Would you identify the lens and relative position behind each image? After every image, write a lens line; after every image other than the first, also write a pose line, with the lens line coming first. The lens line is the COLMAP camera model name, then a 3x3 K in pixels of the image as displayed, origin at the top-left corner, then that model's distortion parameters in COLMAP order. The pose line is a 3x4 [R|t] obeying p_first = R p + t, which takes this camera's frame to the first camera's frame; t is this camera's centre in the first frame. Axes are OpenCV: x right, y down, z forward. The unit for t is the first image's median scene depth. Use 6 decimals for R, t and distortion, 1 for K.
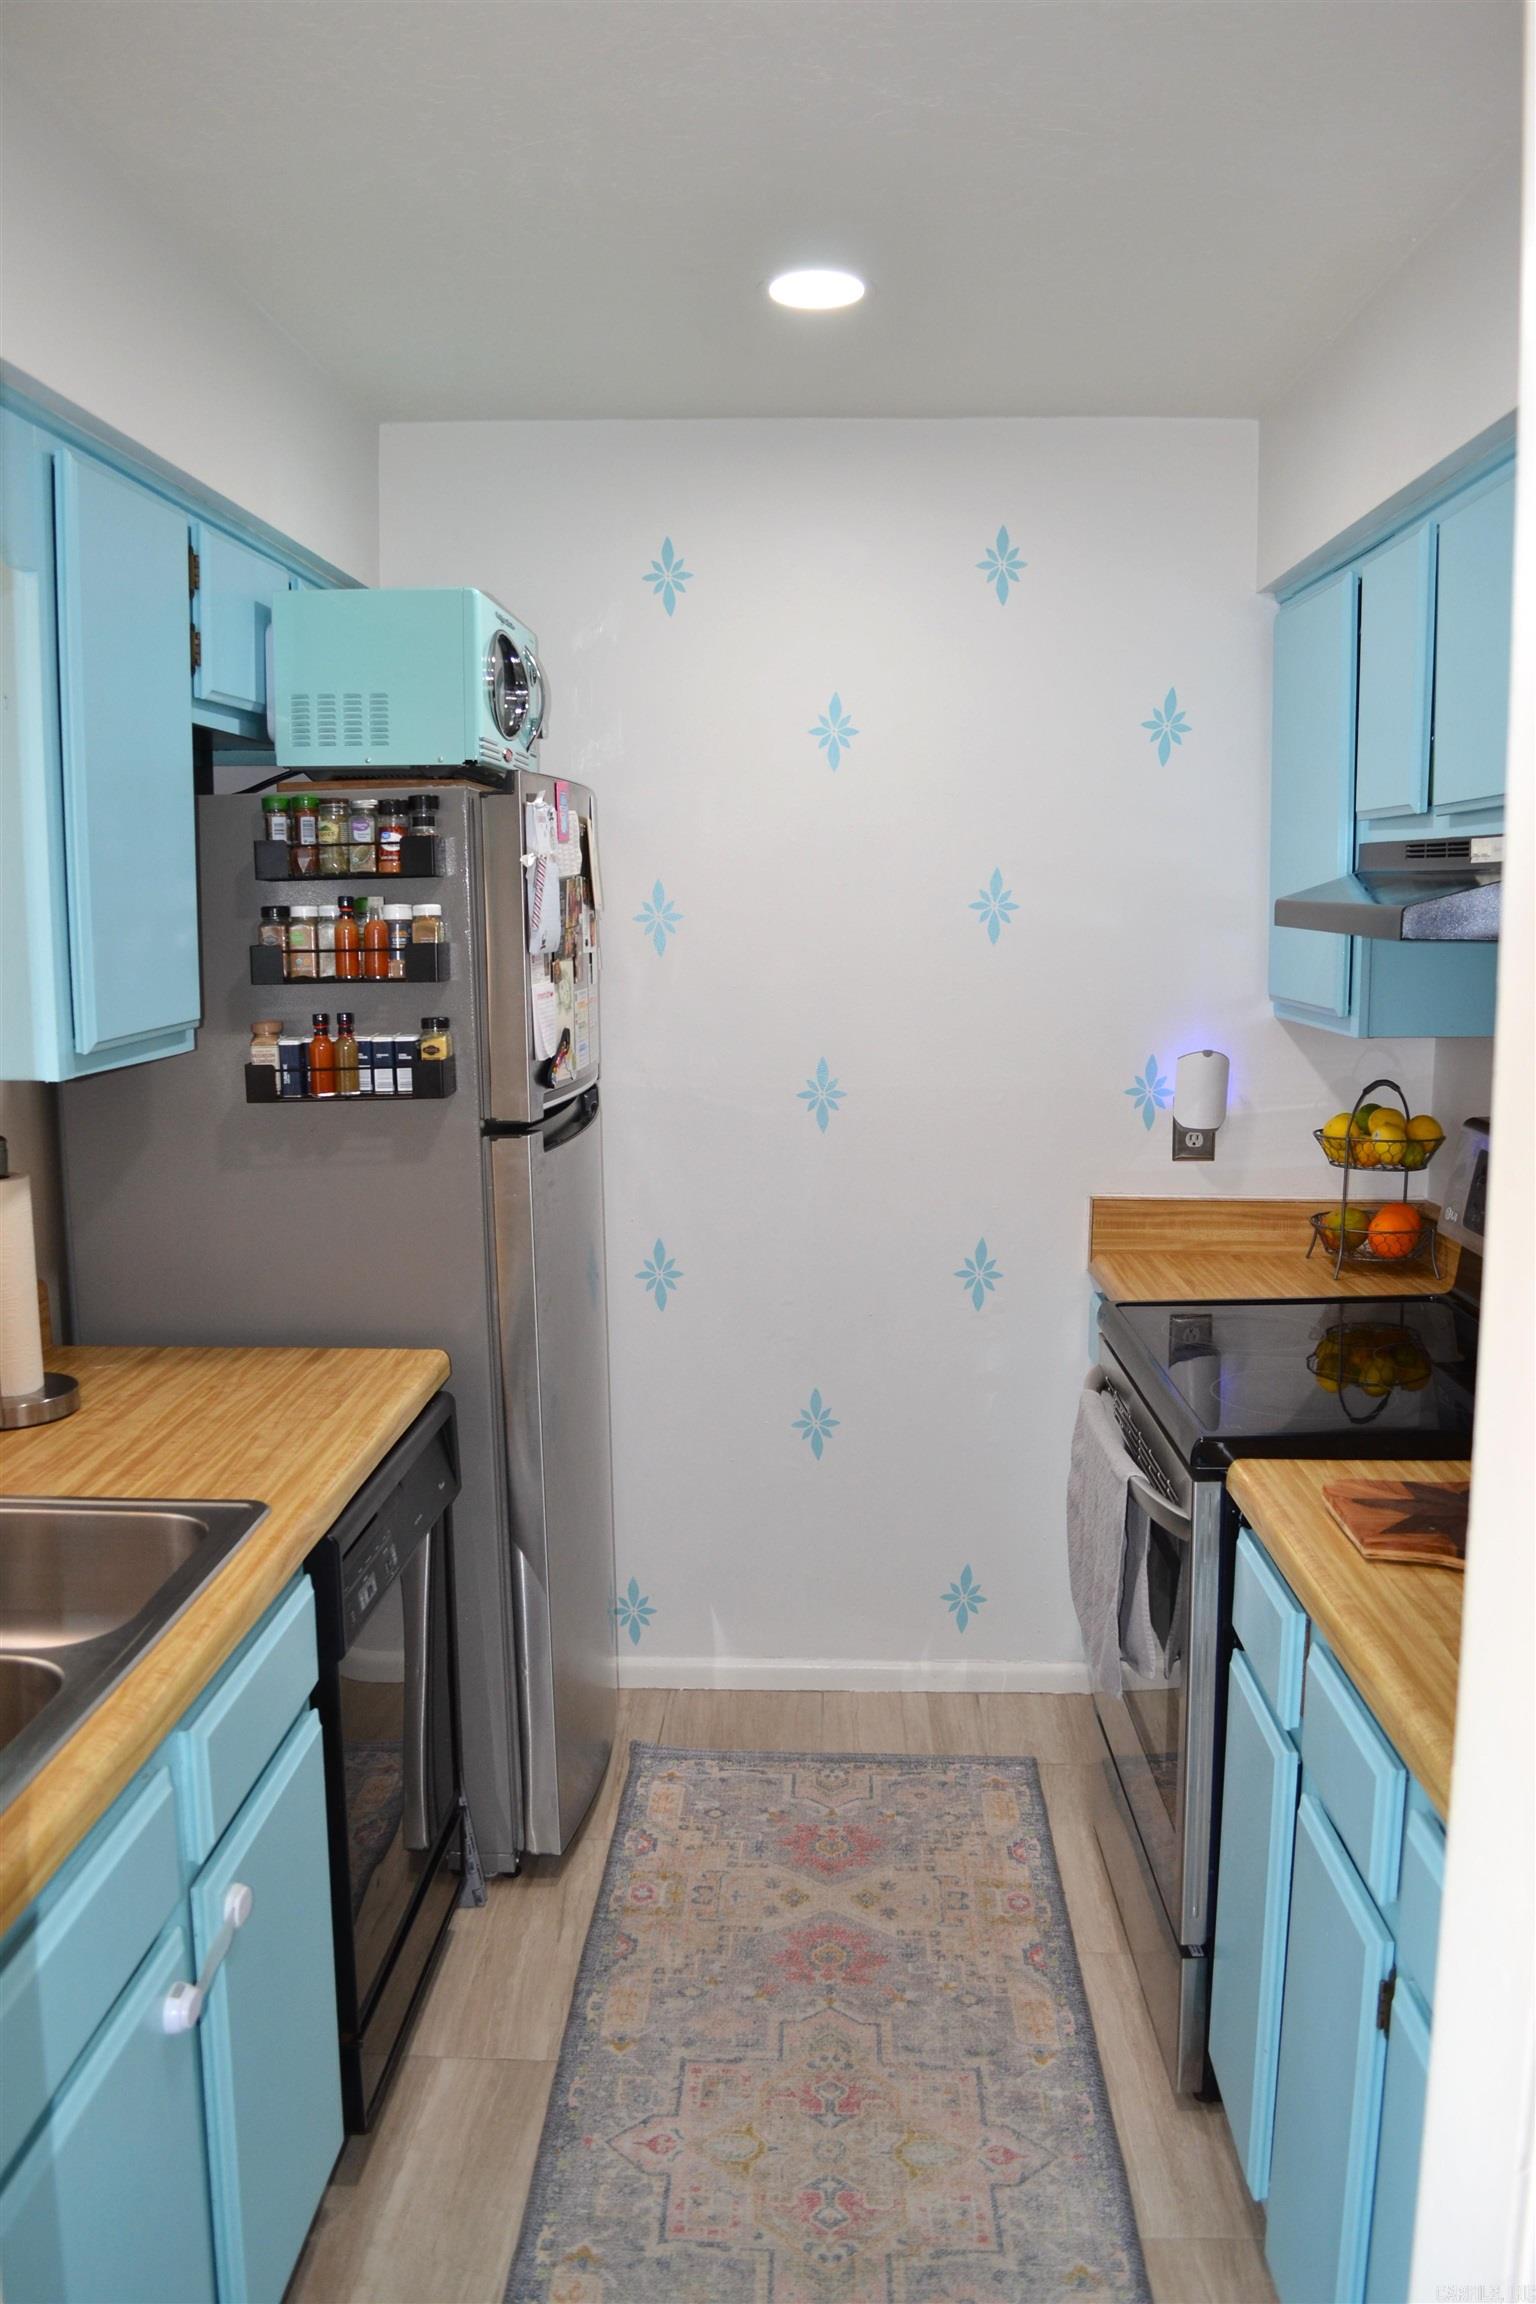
lens RADIAL K [[1828.6, 0, 763.0], [0, 1828.6, 1166.5], [0, 0, 1]] dist [-0.082052, 0.013461]
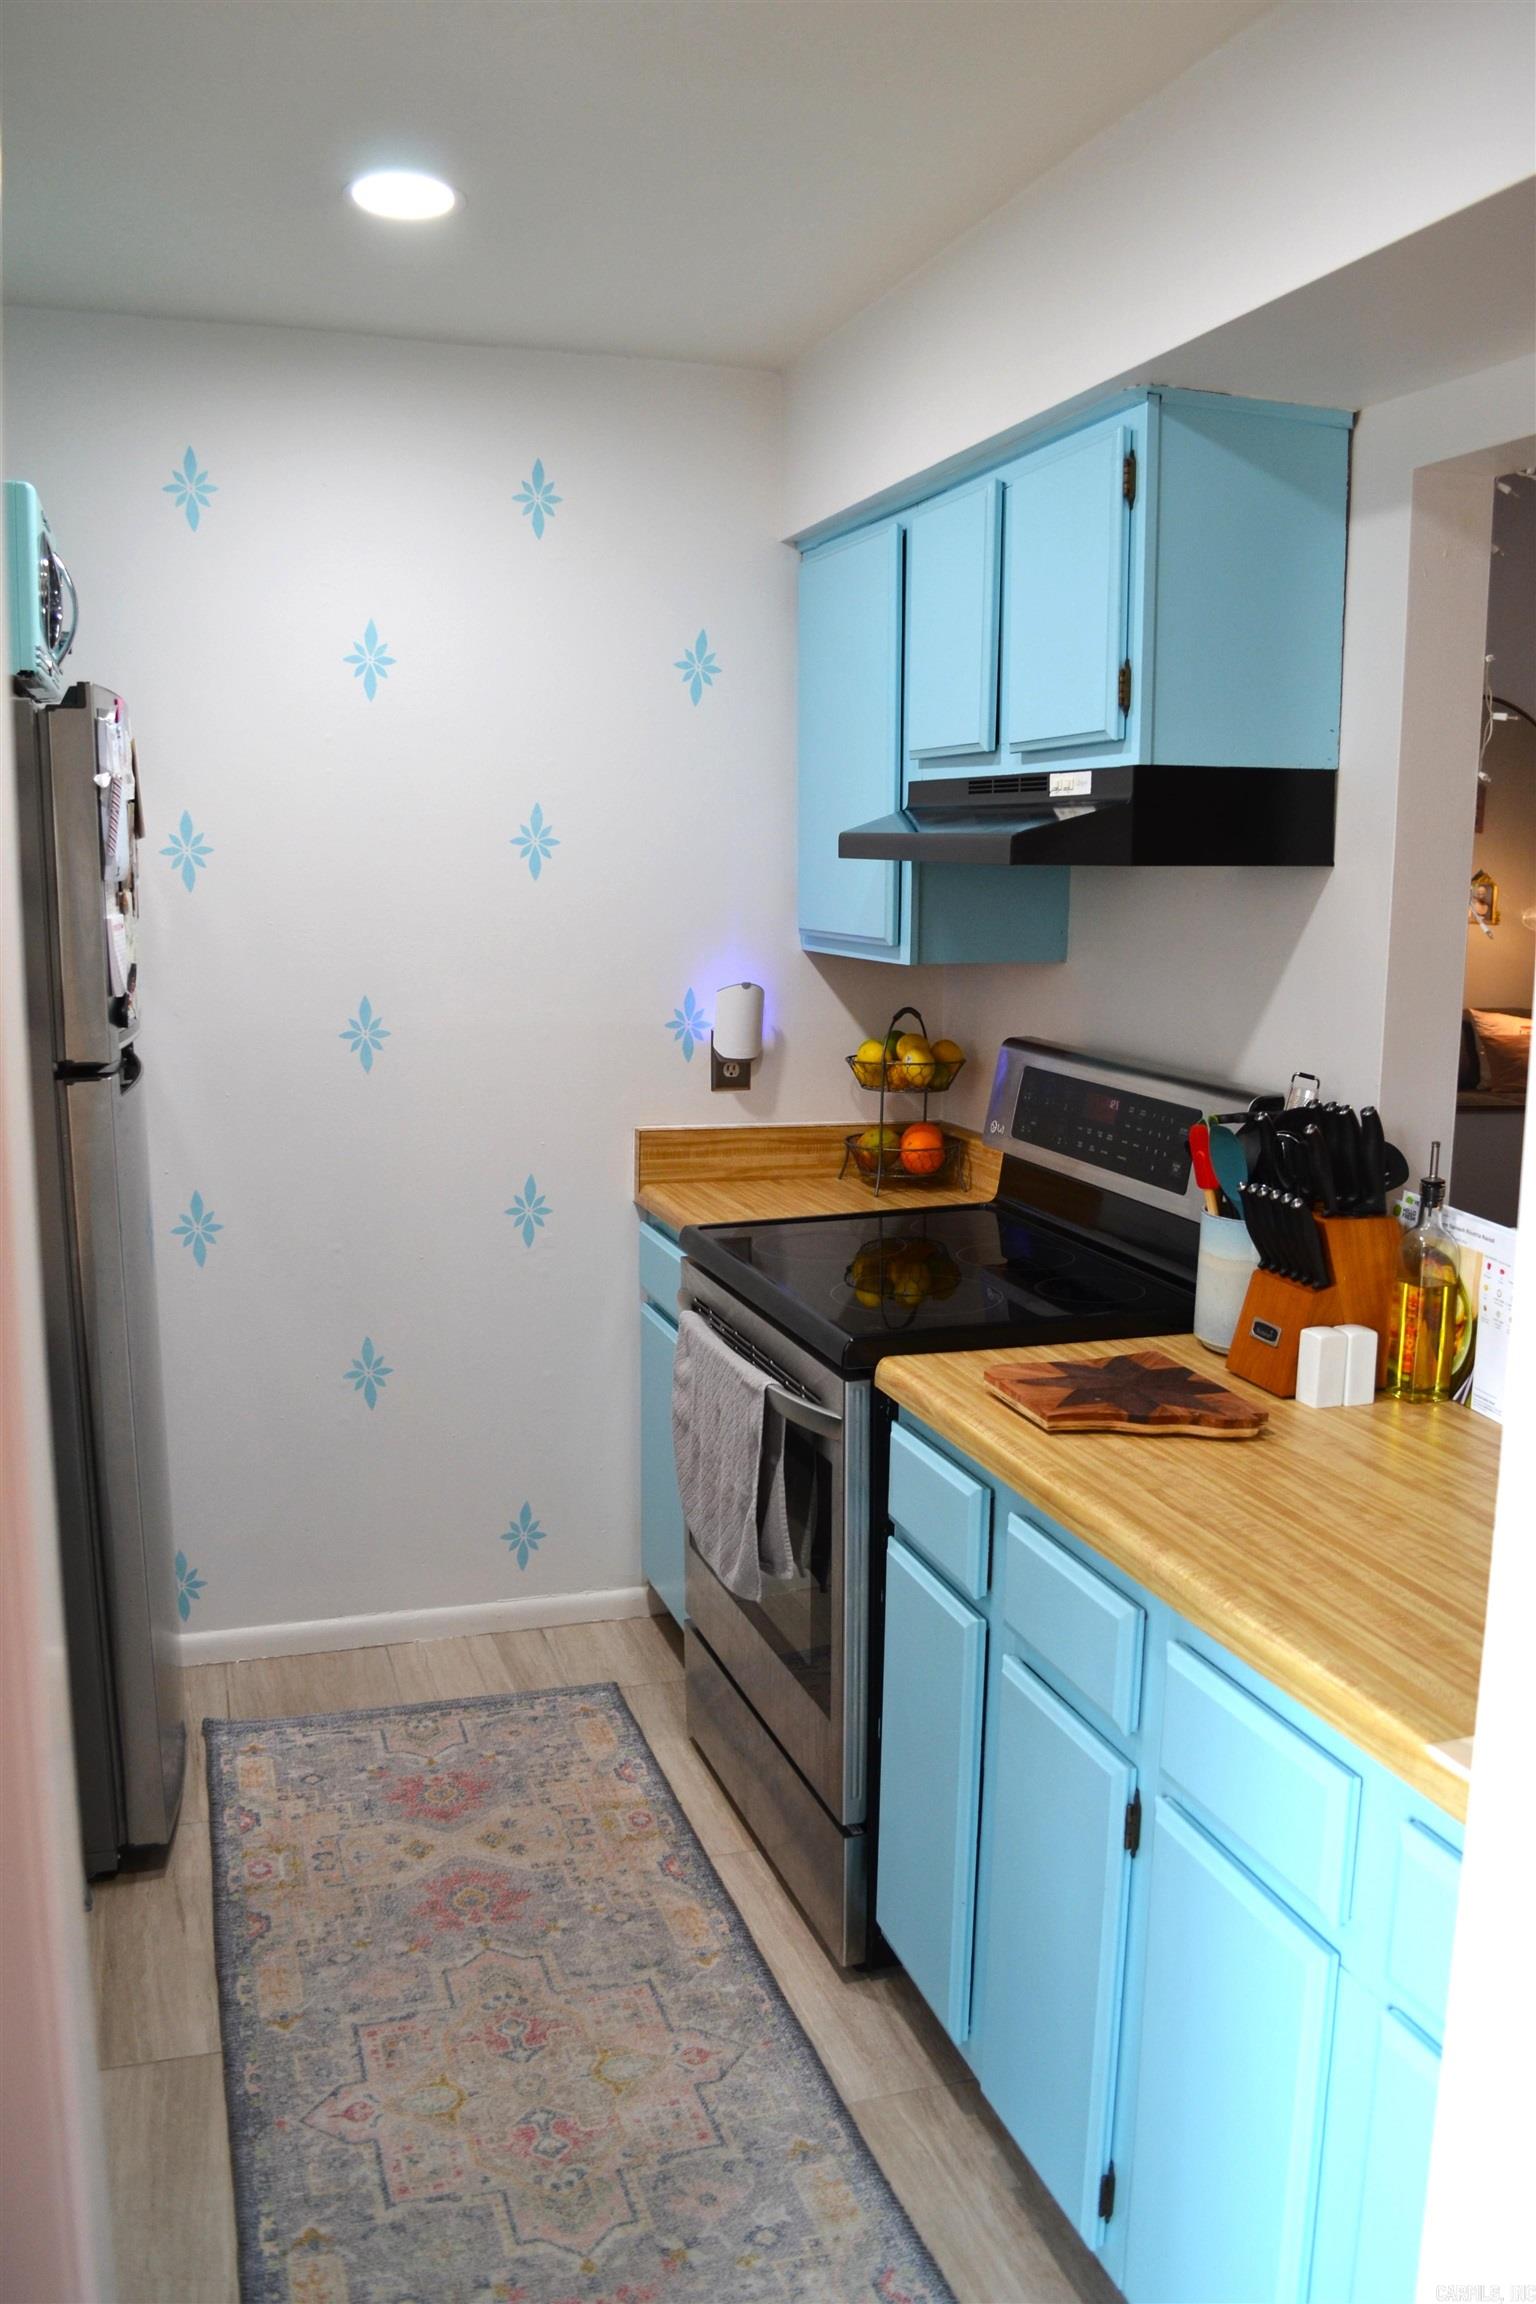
lens RADIAL K [[1828.6, 0, 751.0], [0, 1828.6, 1162.4], [0, 0, 1]] dist [-0.082052, 0.013461]
pose [[0.940652, -0.043815, 0.336533, -0.136891], [0.037429, 0.998975, 0.025444, 0.015458], [-0.337303, -0.011338, 0.941328, 0.023397]]
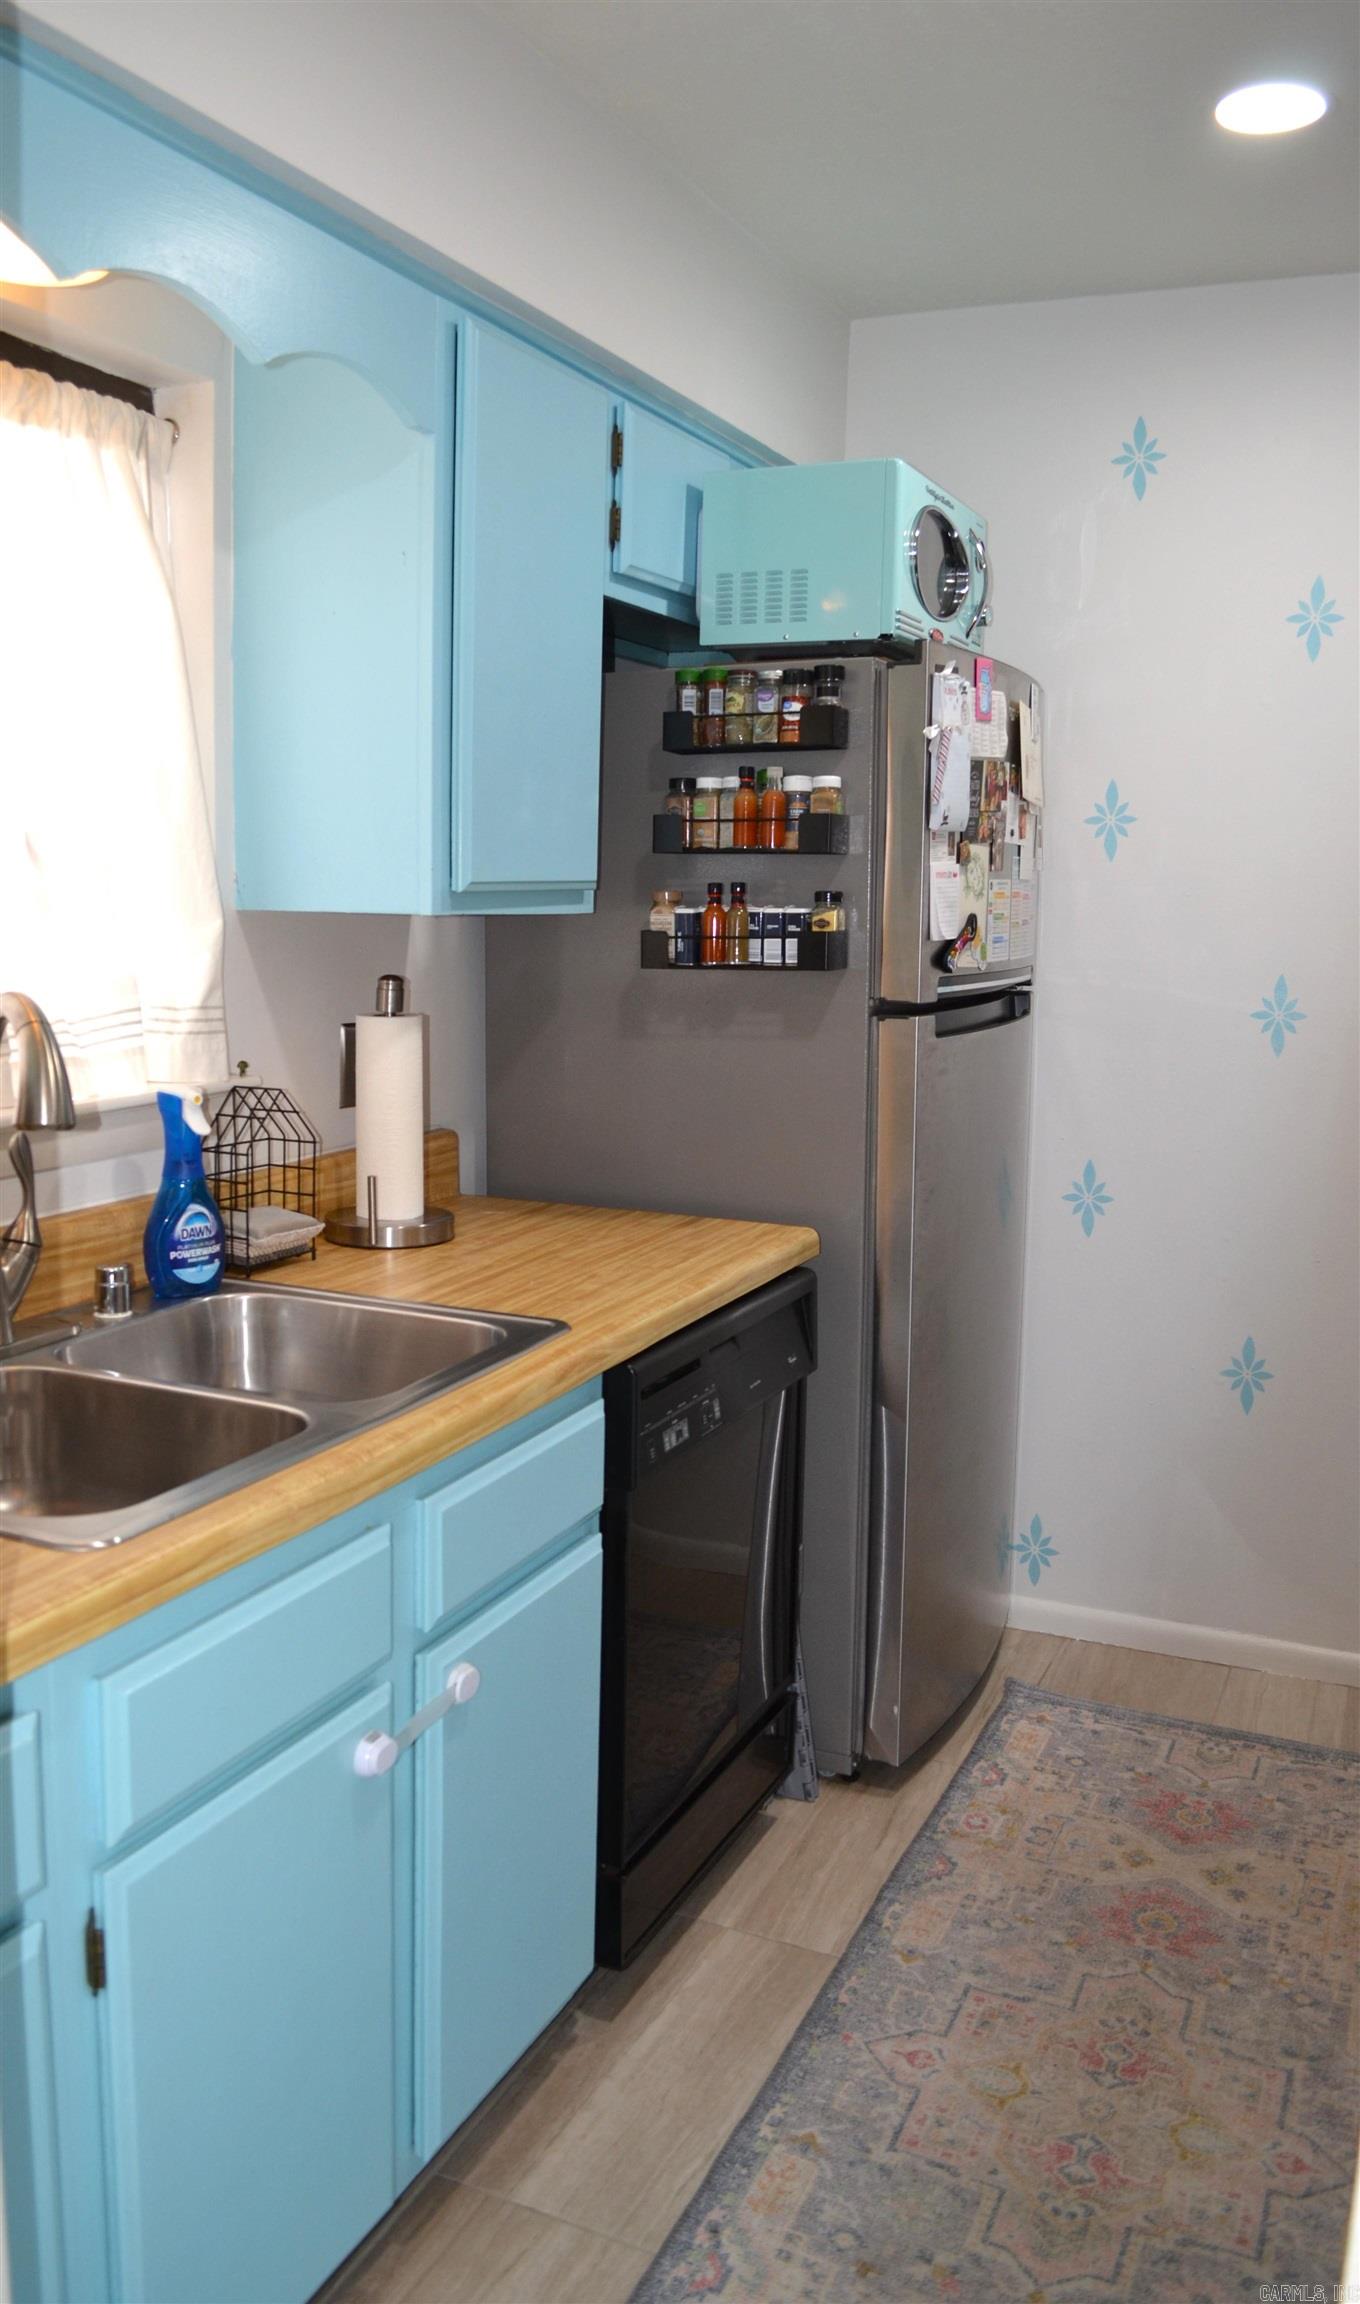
lens RADIAL K [[1834.2, 0, 600.5], [0, 1834.2, 1159.2], [0, 0, 1]] dist [-0.084720, 0.017063]
pose [[0.917357, 0.075318, -0.390876, 0.106877], [-0.074949, 0.997055, 0.016226, 0.057270], [0.390947, 0.014411, 0.920301, 0.040254]]
